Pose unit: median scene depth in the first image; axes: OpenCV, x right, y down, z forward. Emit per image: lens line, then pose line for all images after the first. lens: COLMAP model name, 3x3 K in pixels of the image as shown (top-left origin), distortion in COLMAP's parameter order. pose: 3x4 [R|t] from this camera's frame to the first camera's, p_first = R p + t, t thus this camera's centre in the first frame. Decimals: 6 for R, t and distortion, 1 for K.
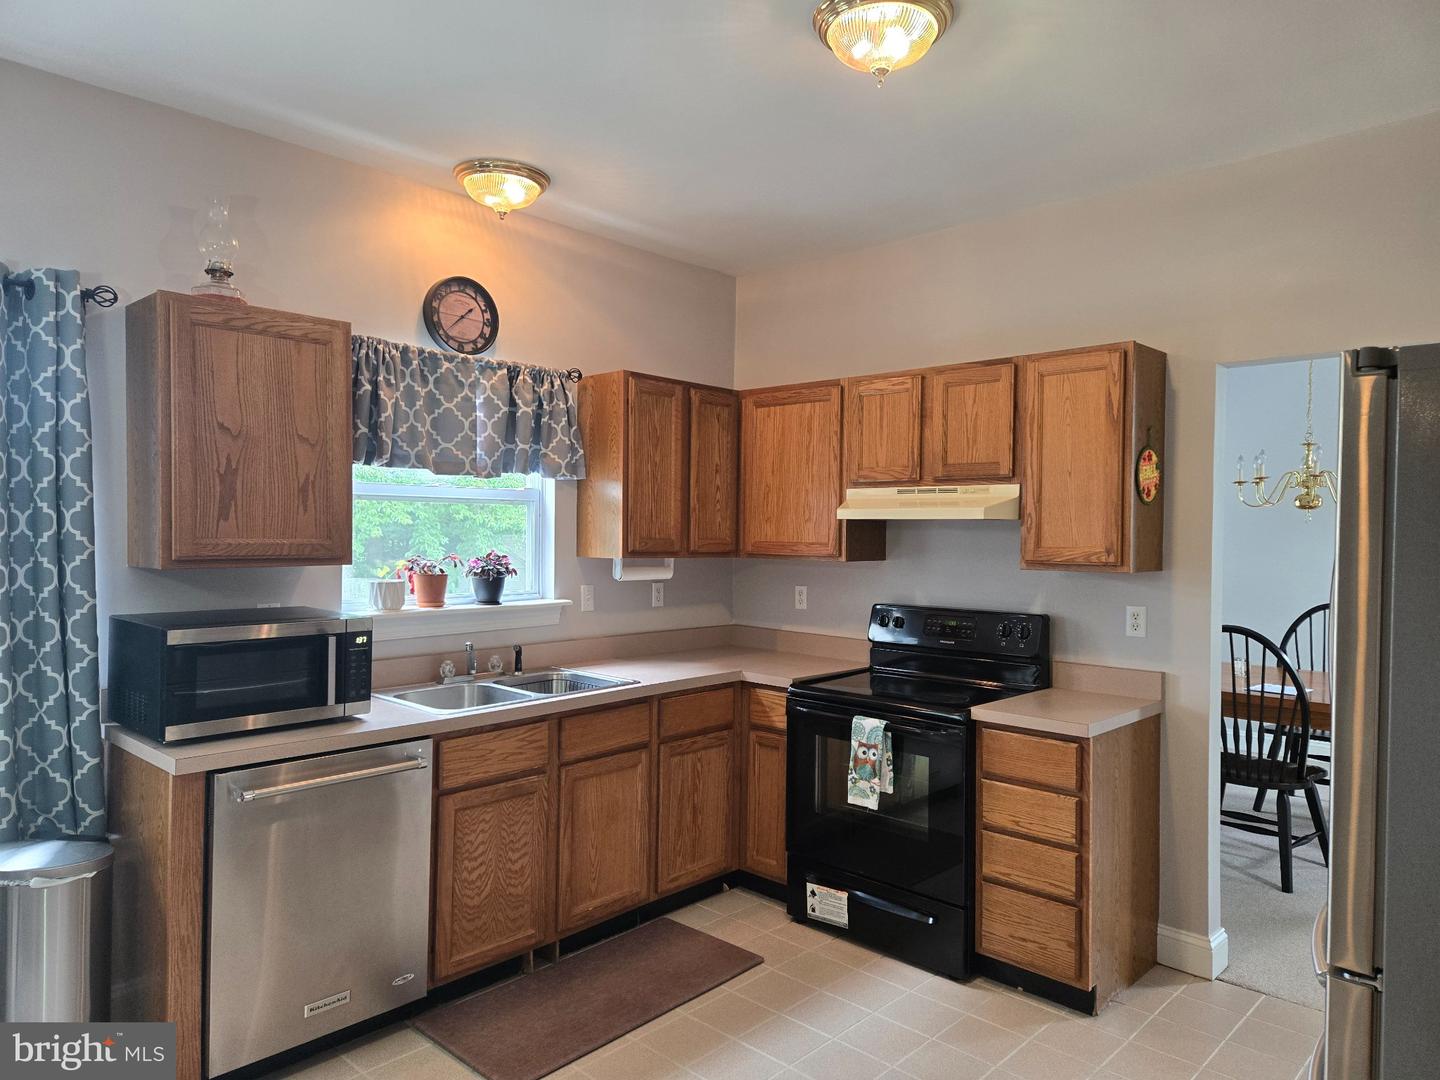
lens RADIAL K [[968.7, 0, 720.0], [0, 968.7, 540.0], [0, 0, 1]] dist [0.068797, -0.059615]
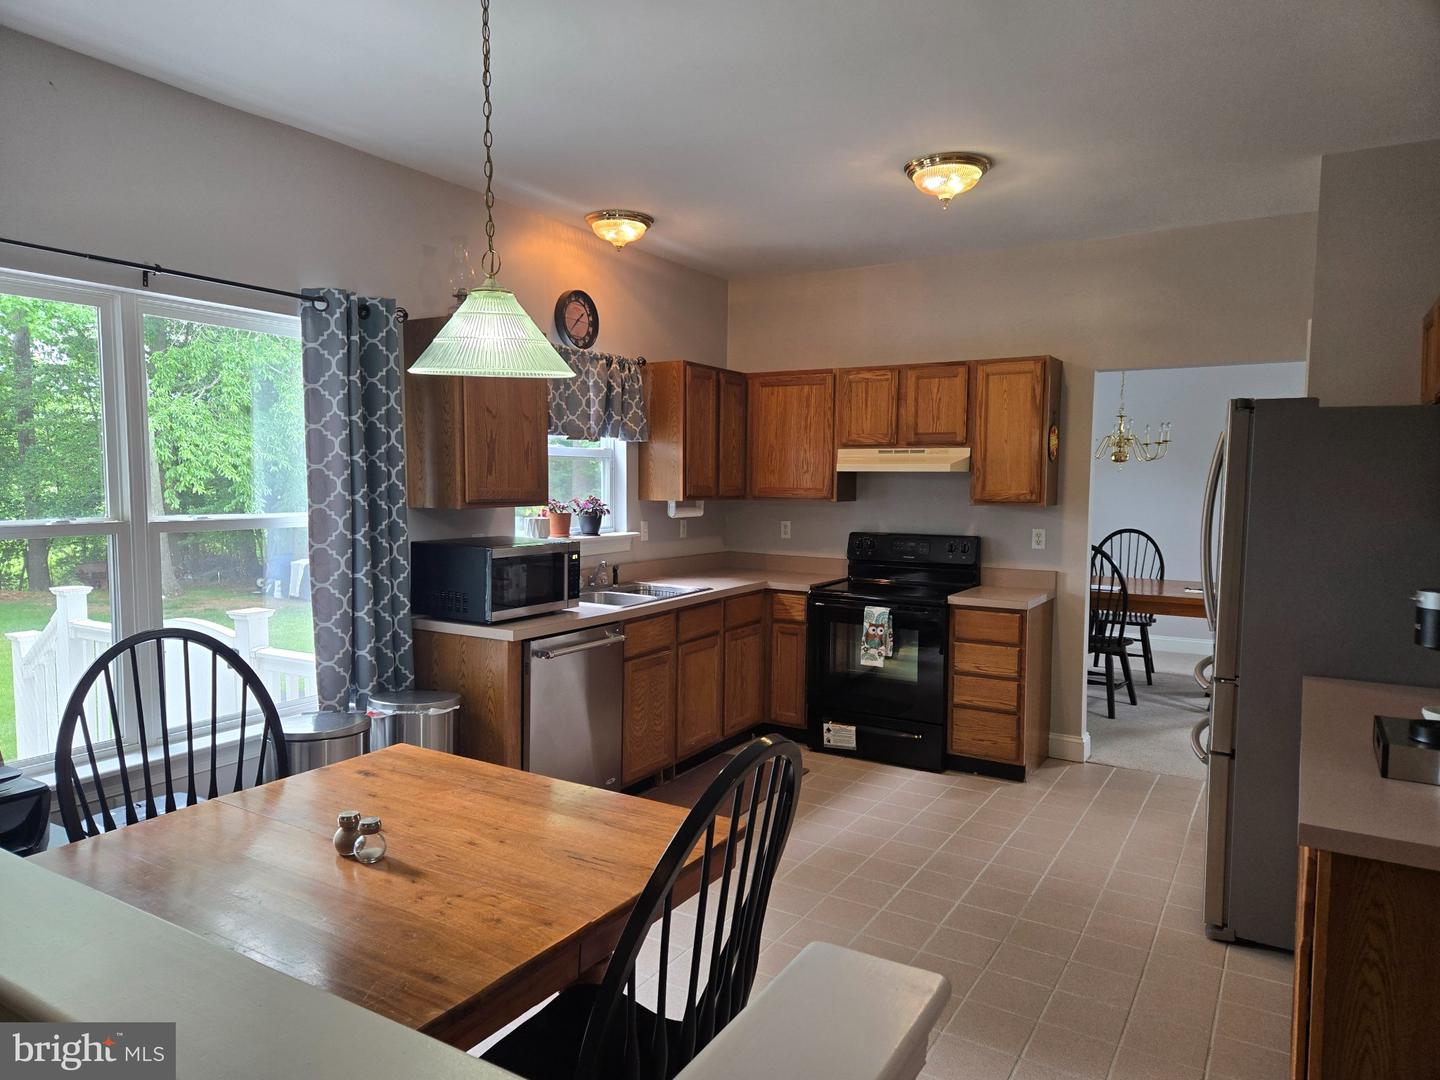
lens RADIAL K [[895.5, 0, 747.3], [0, 895.5, 542.6], [0, 0, 1]] dist [0.059556, -0.037392]
pose [[0.981009, -0.017163, 0.193201, -0.279545], [0.004831, 0.997930, 0.064122, -0.002713], [-0.193901, -0.061971, 0.979062, -0.270199]]
